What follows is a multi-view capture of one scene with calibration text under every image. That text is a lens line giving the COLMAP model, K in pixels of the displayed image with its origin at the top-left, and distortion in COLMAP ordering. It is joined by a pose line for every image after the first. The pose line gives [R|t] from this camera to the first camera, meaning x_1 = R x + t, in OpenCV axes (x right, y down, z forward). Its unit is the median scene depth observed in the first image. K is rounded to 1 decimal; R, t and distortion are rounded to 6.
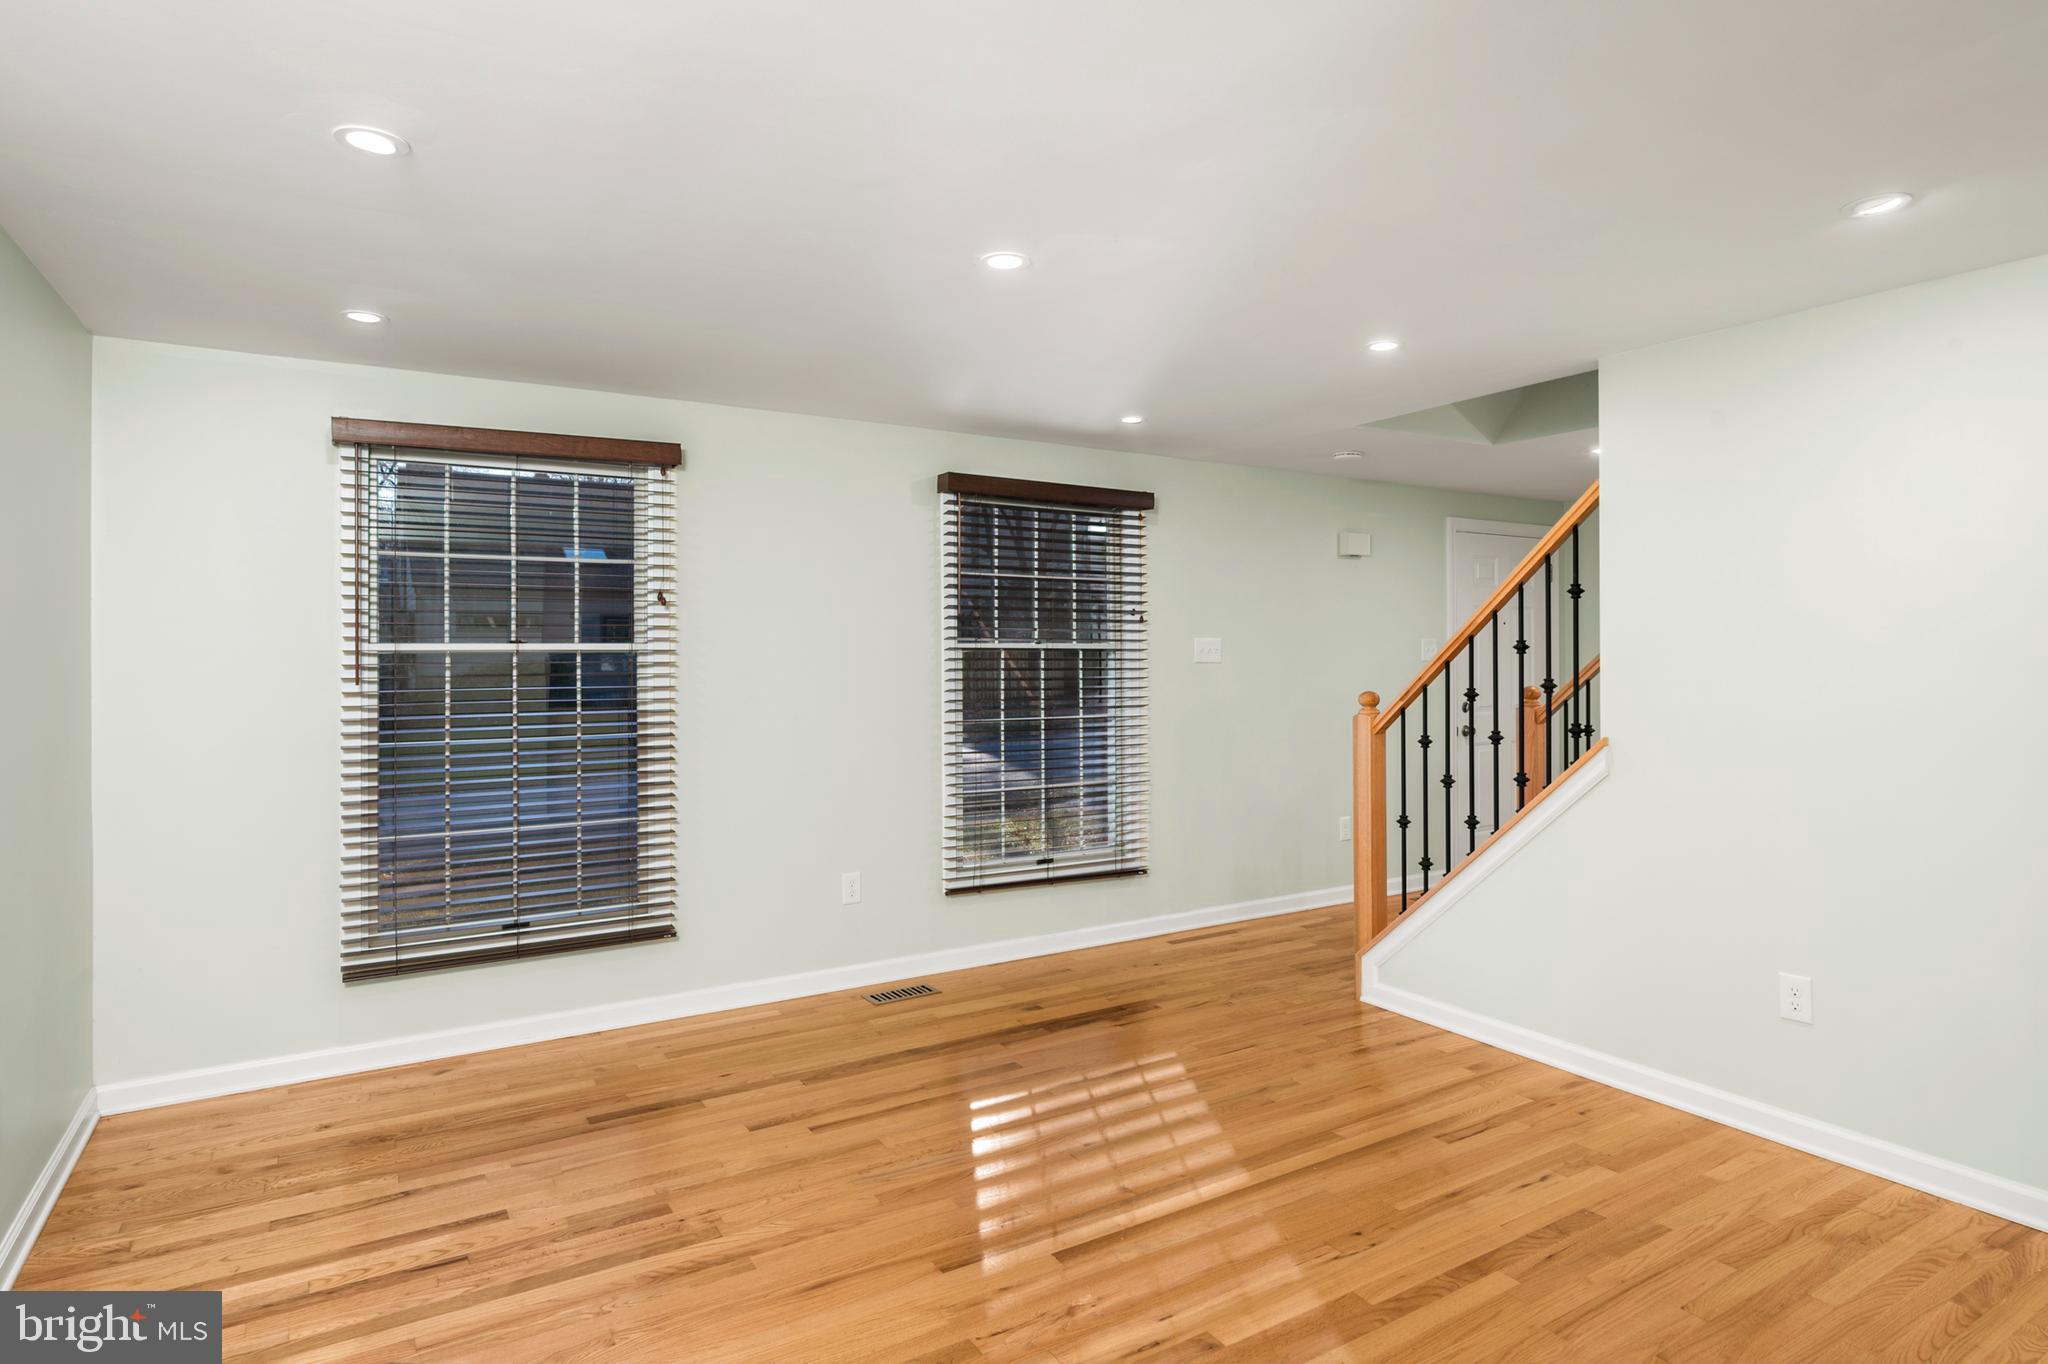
lens RADIAL K [[1127.6, 0, 1026.0], [0, 1127.6, 645.5], [0, 0, 1]] dist [-0.005186, -0.001011]
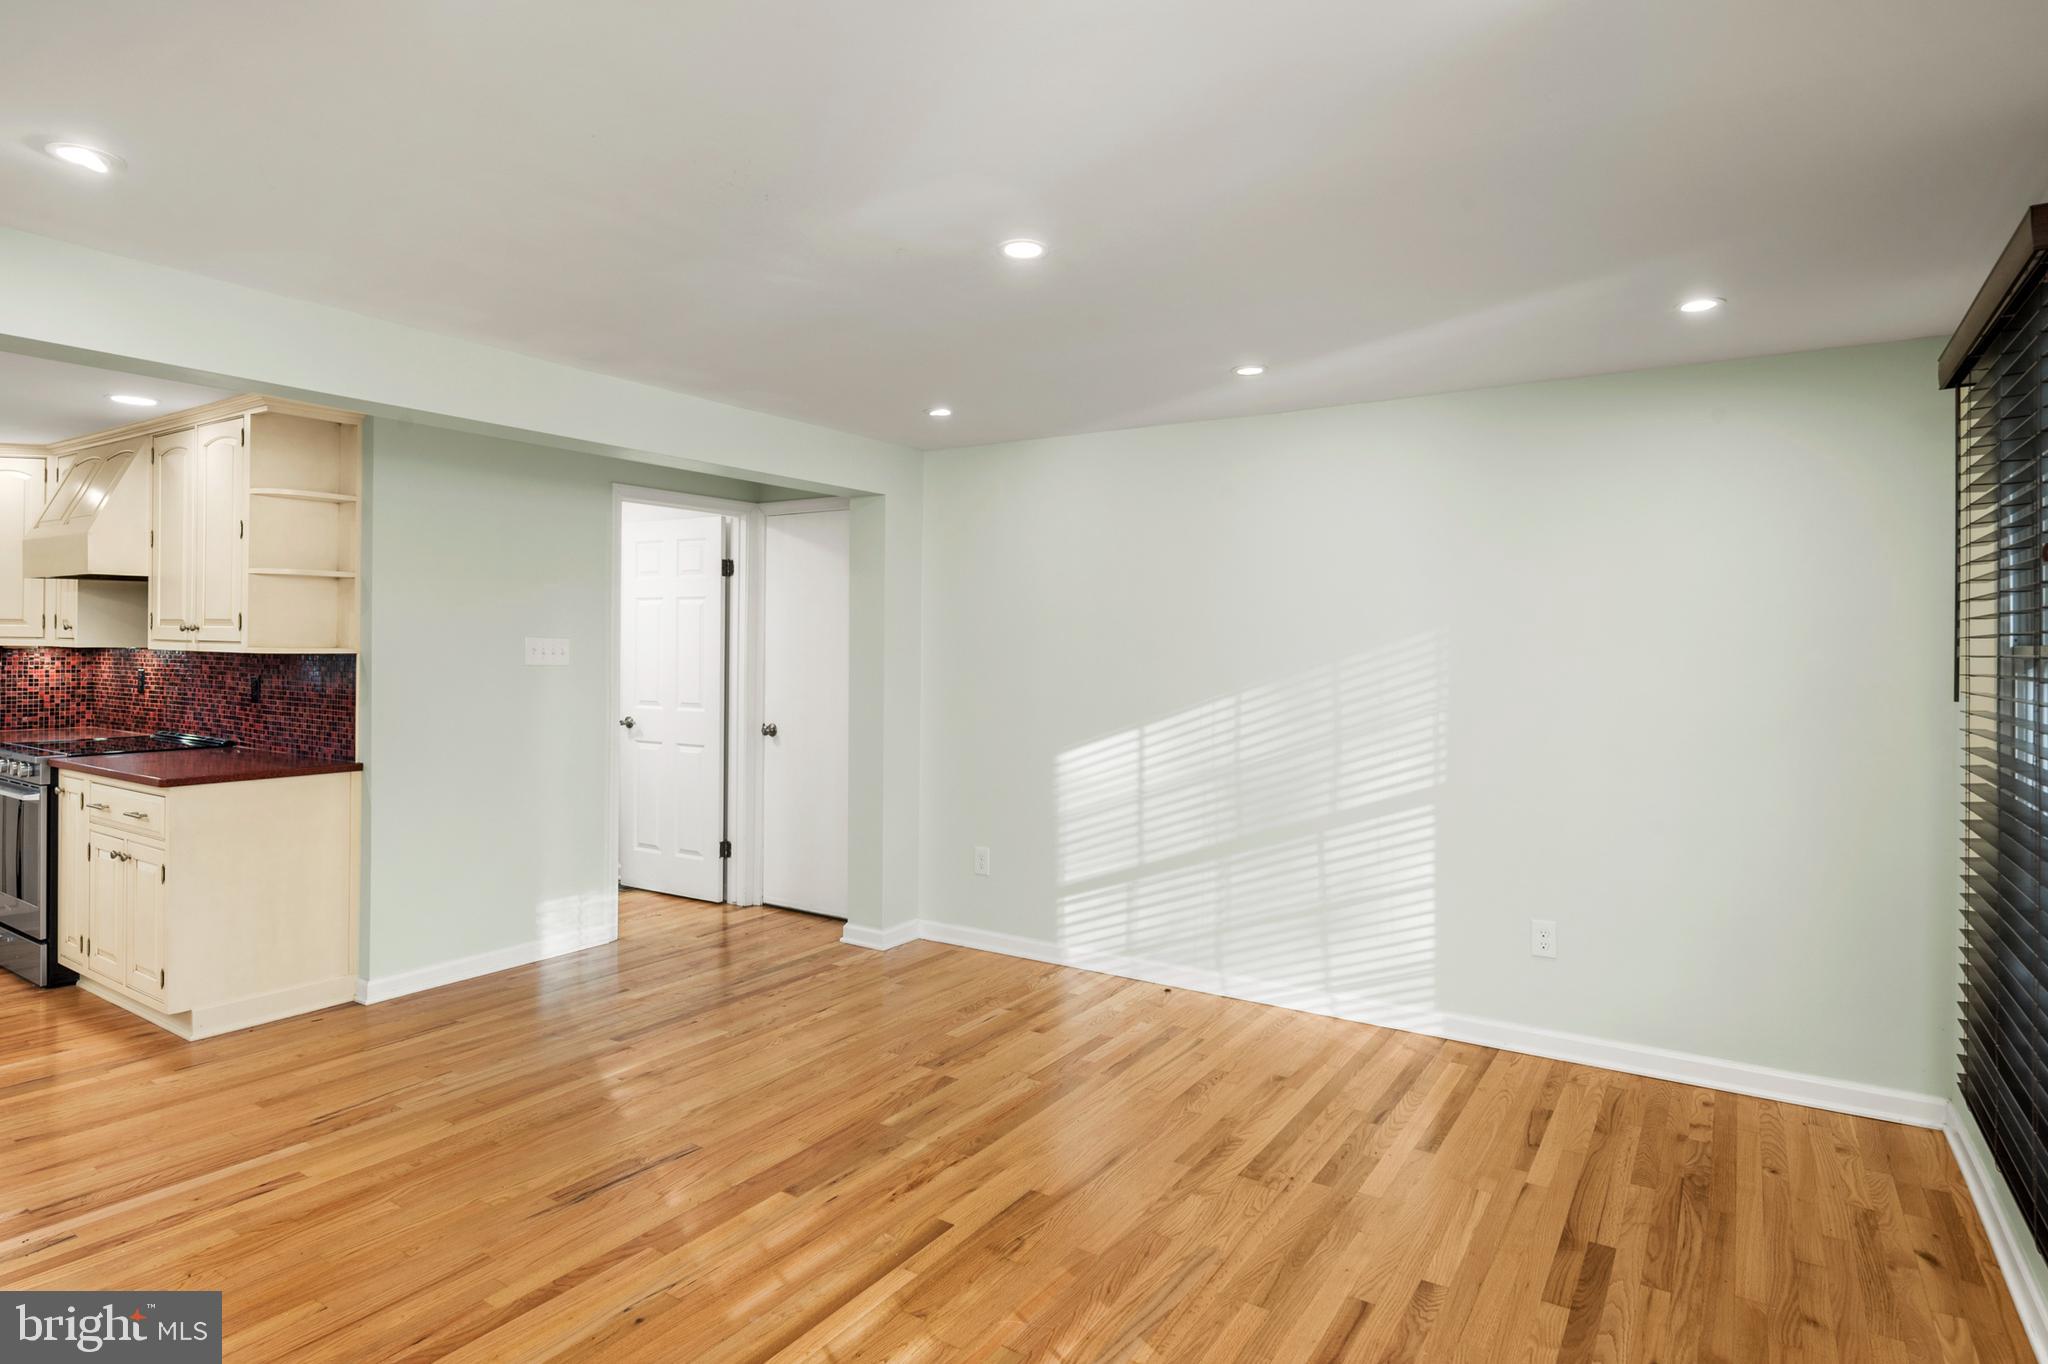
lens RADIAL K [[1120.5, 0, 1025.2], [0, 1120.5, 644.6], [0, 0, 1]] dist [0.000709, 0.000261]
pose [[-0.904476, -0.005563, -0.426489, 0.394949], [-0.005653, 0.999983, -0.001054, 0.000280], [0.426488, 0.001458, -0.904492, 1.893856]]
